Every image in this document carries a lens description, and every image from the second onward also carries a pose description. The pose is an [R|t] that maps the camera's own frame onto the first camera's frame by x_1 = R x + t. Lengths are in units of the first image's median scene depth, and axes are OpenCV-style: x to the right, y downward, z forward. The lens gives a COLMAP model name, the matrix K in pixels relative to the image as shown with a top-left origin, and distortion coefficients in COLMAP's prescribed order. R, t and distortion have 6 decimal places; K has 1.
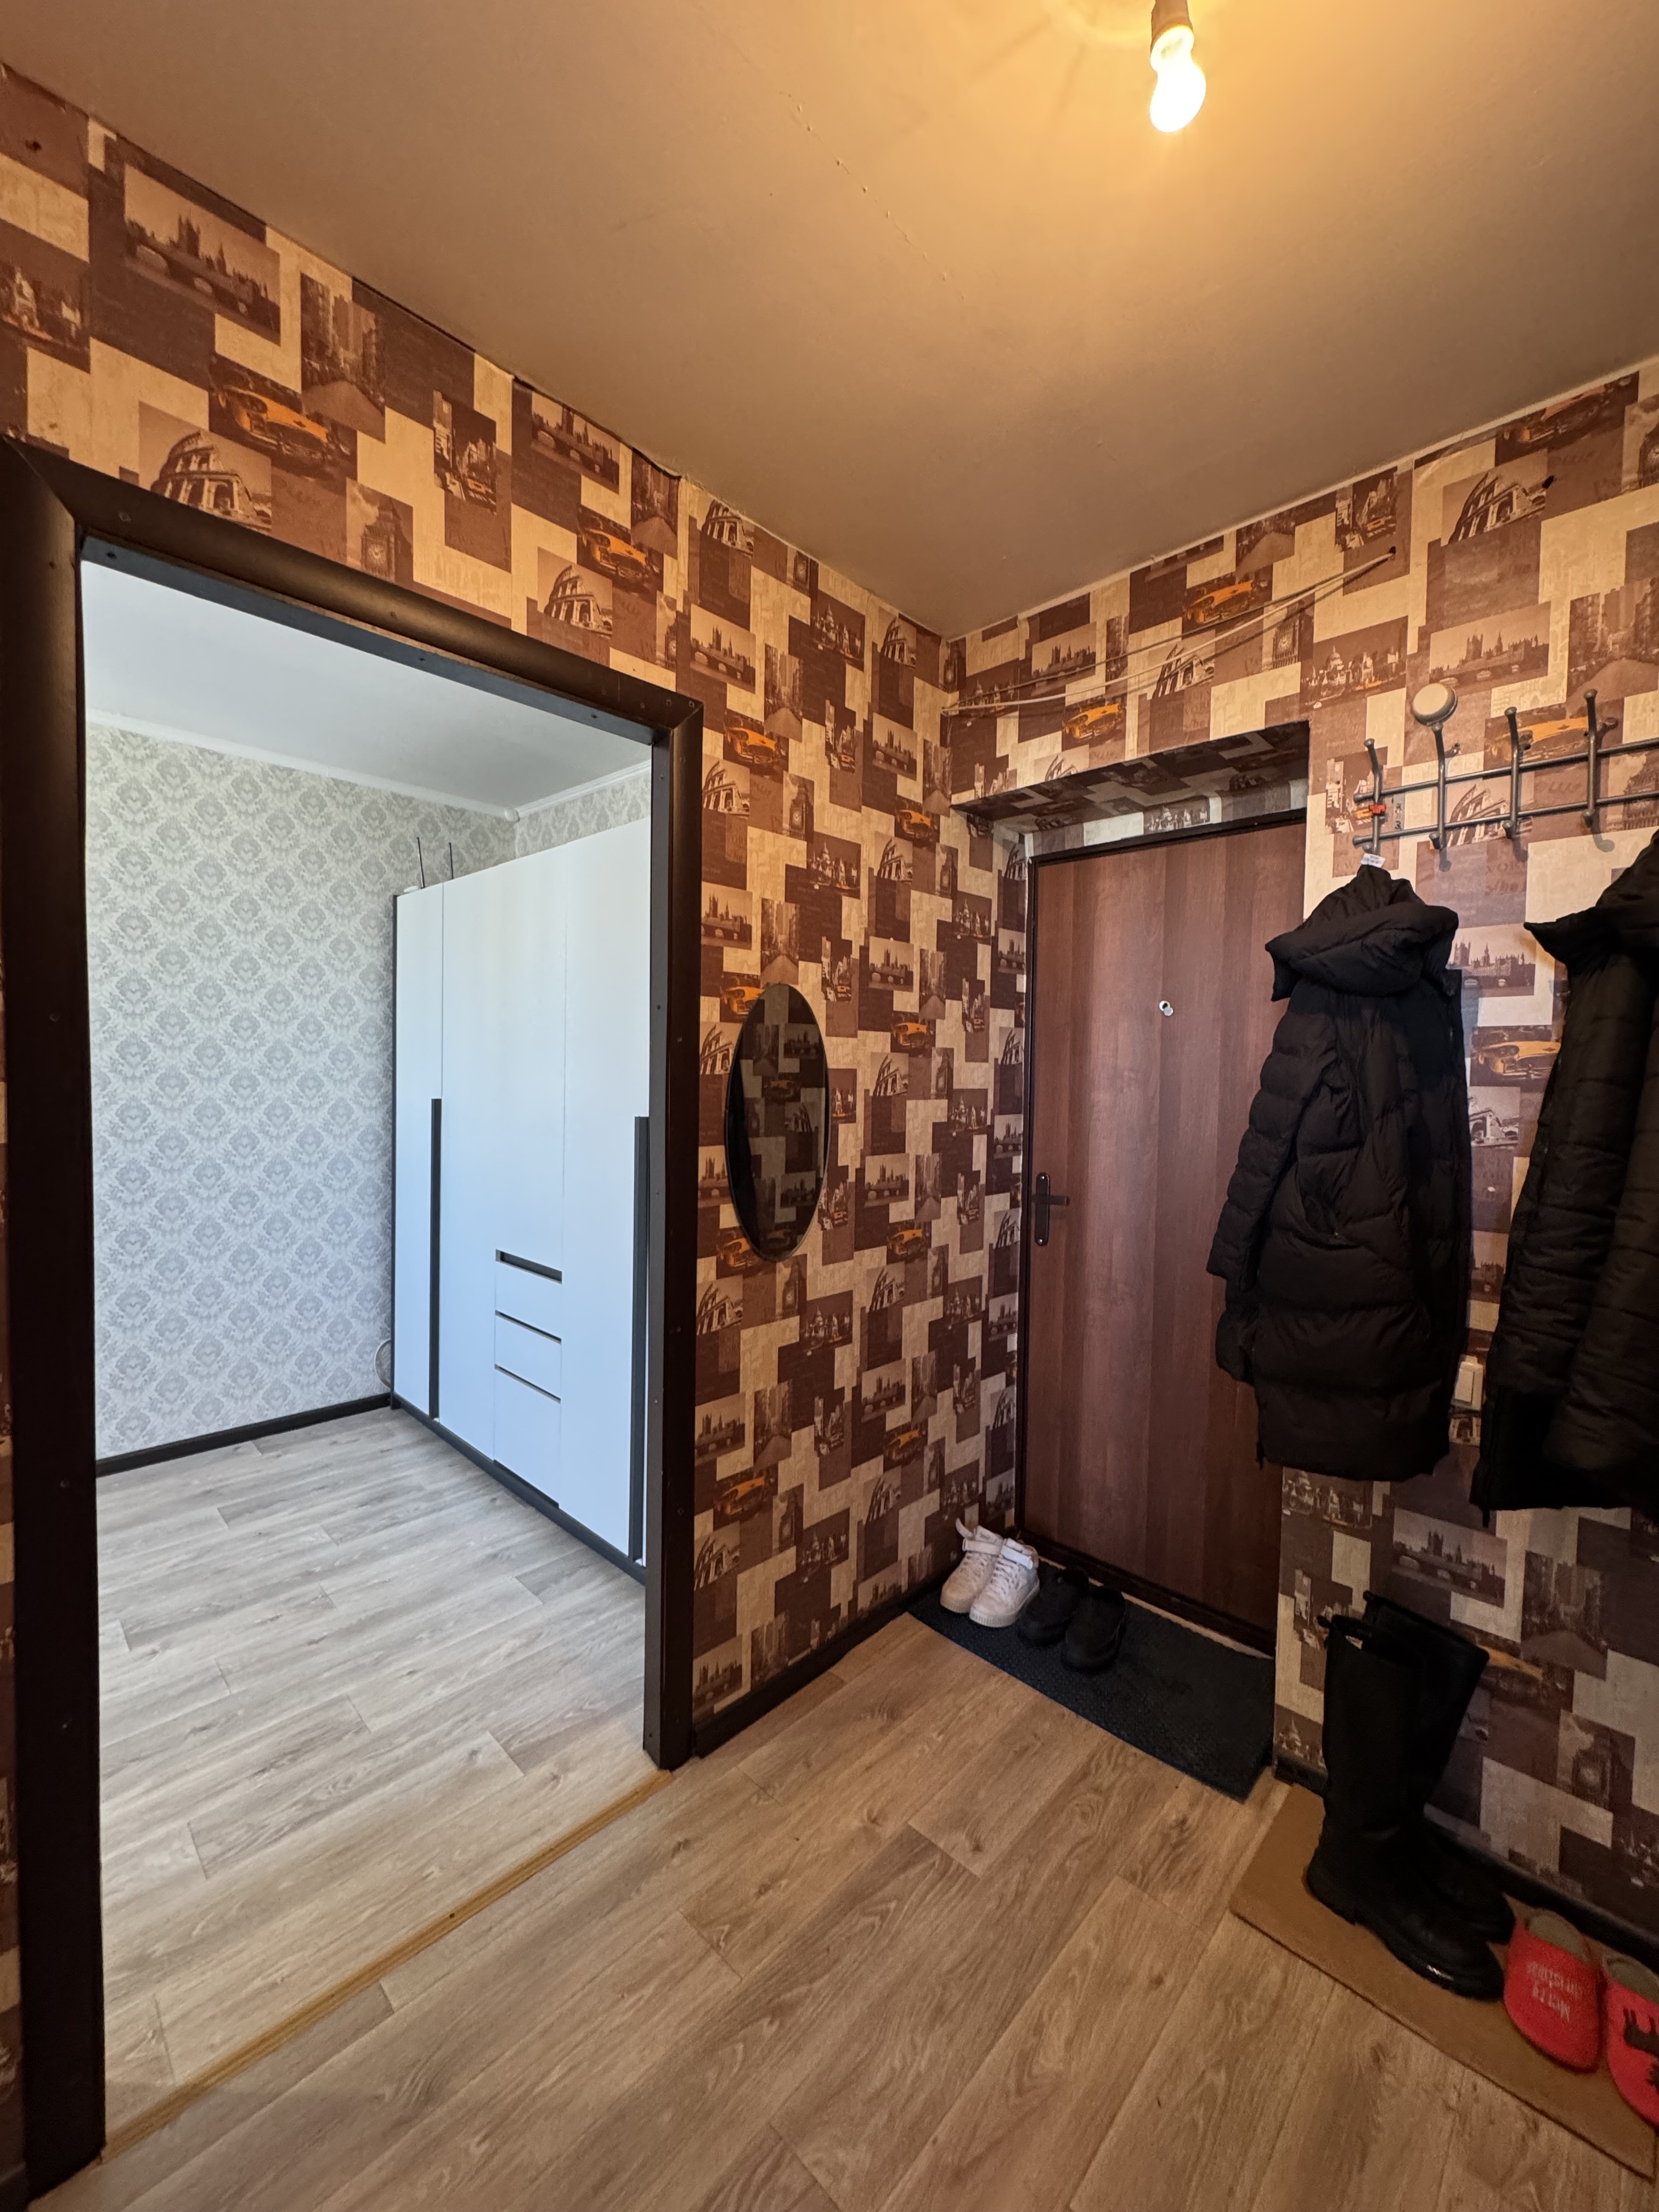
lens RADIAL K [[881.3, 0, 832.9], [0, 881.3, 1110.9], [0, 0, 1]] dist [-0.002434, 0.000479]
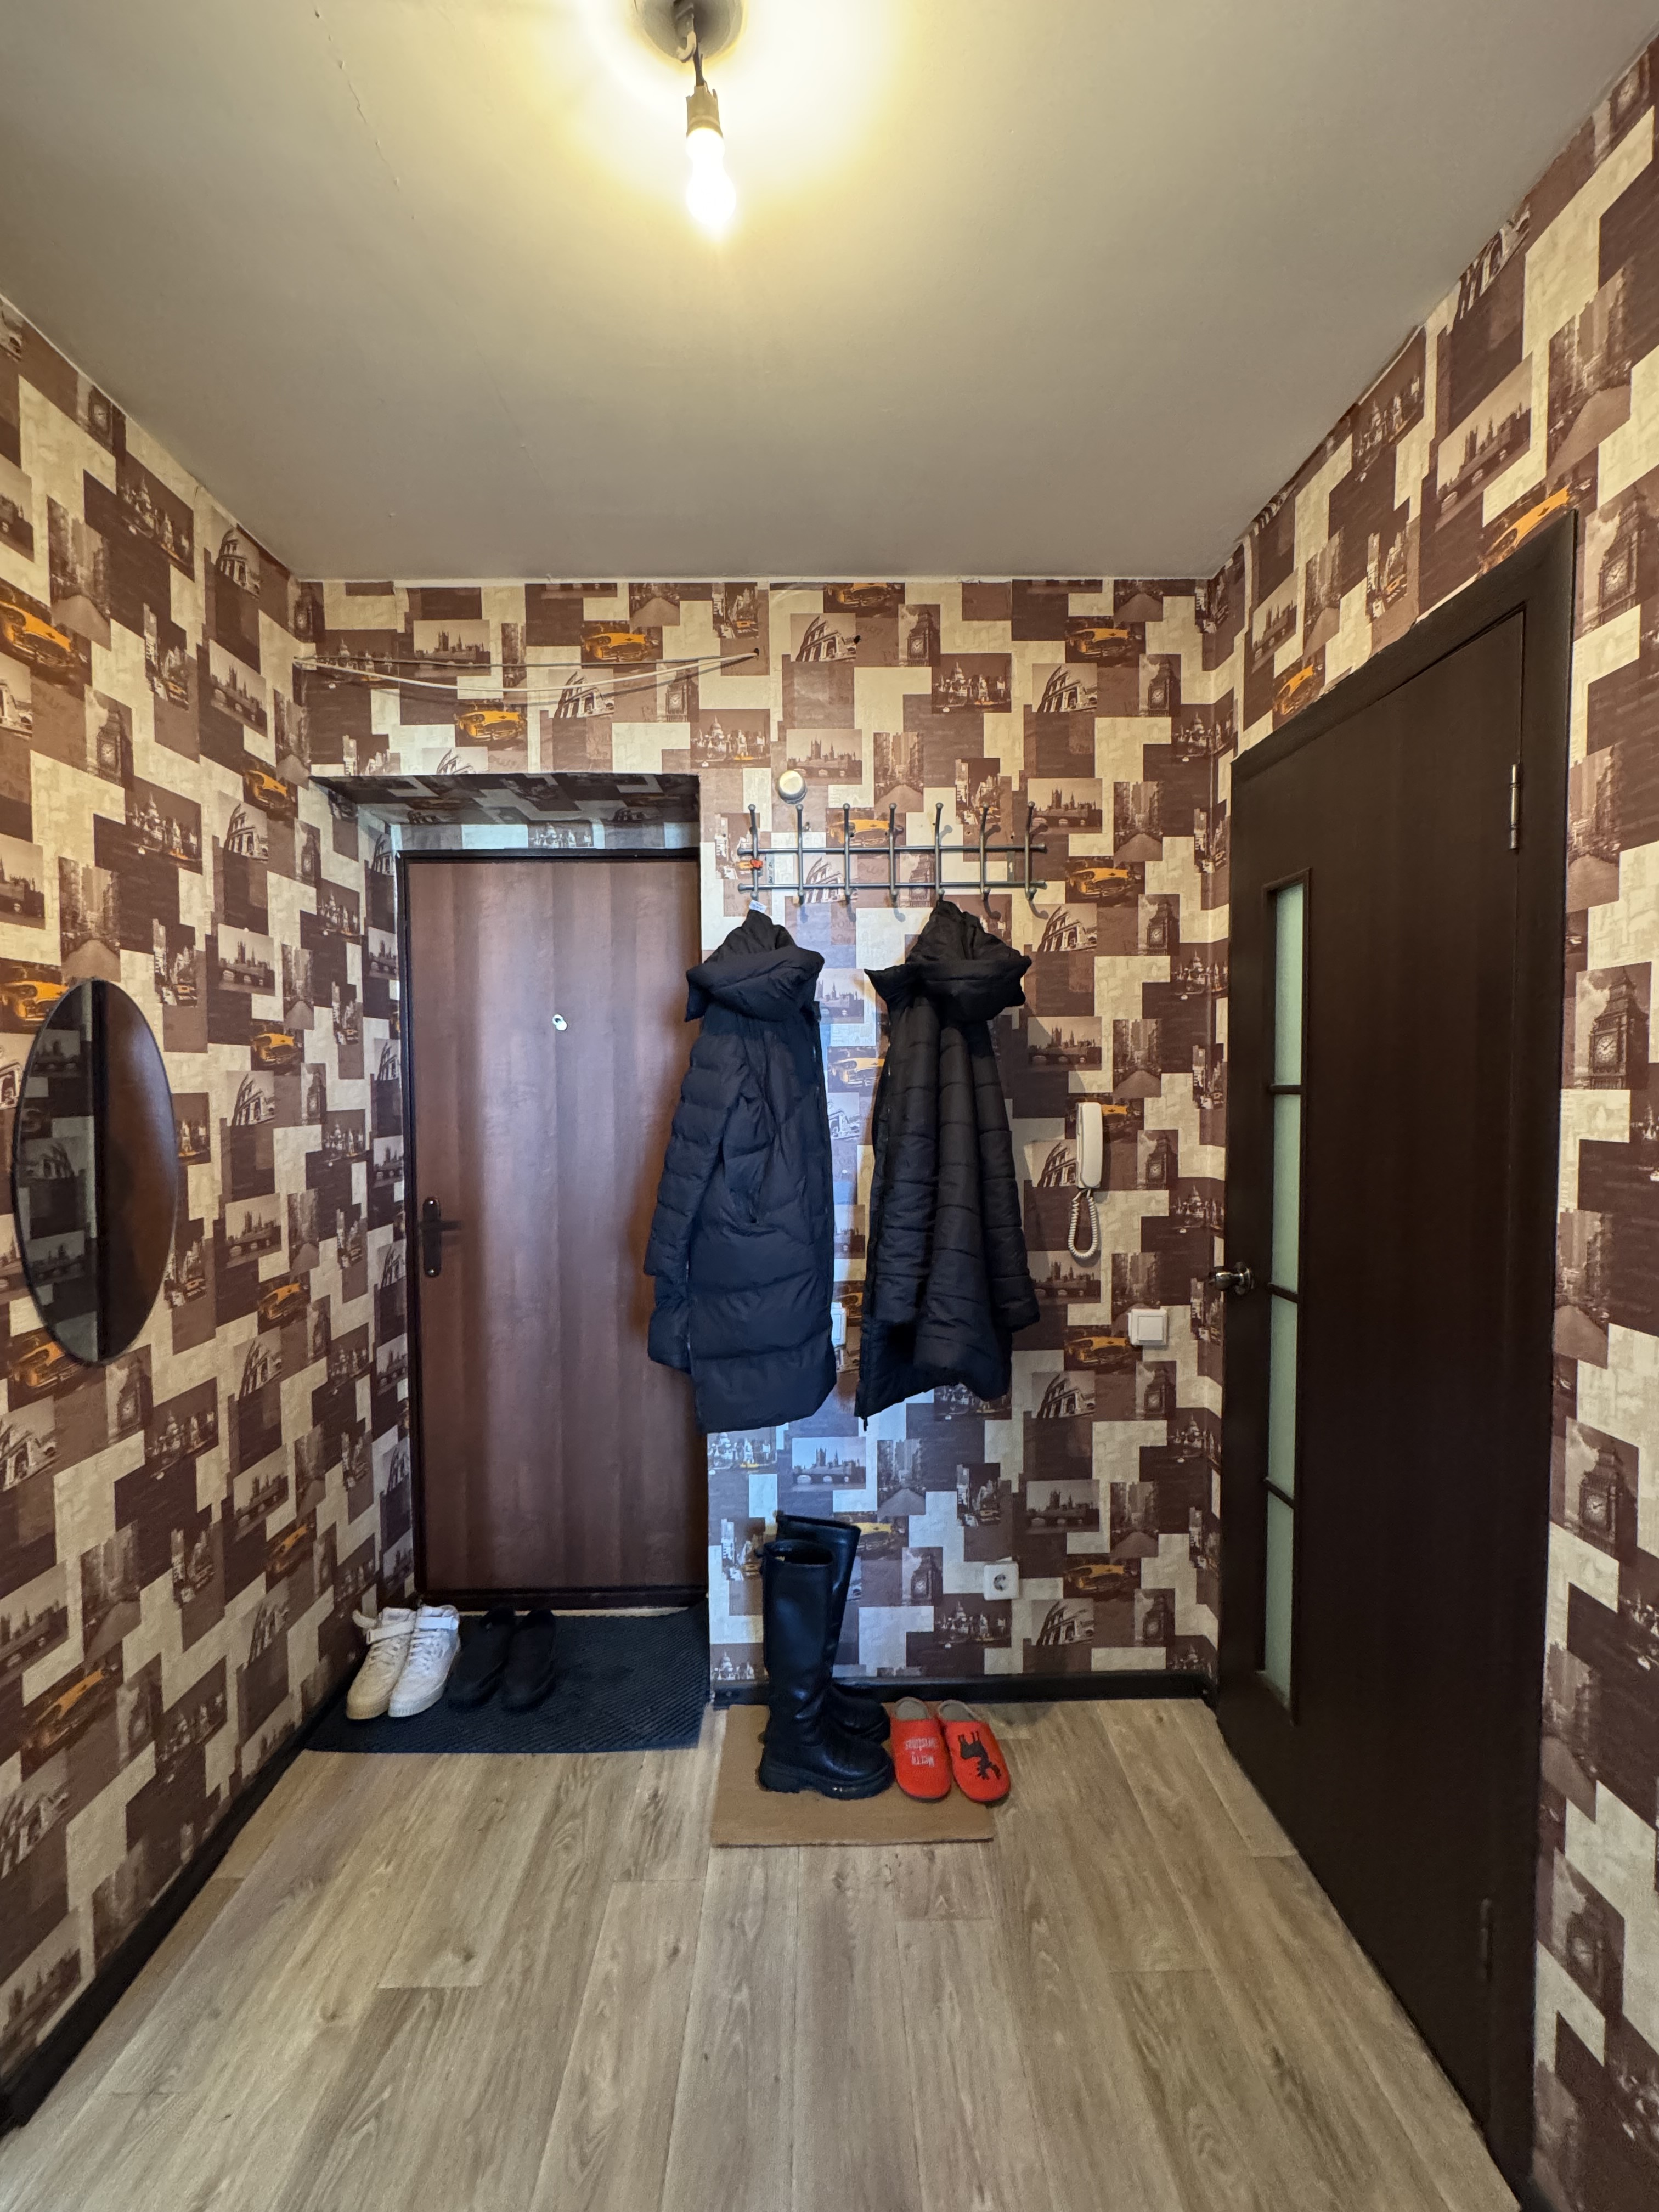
lens RADIAL K [[881.3, 0, 830.9], [0, 881.3, 1111.3], [0, 0, 1]] dist [-0.002434, 0.000479]
pose [[0.713561, -0.047227, 0.699000, -0.138738], [0.050614, 0.998593, 0.015800, -0.017590], [-0.698763, 0.024105, 0.714947, 0.068271]]
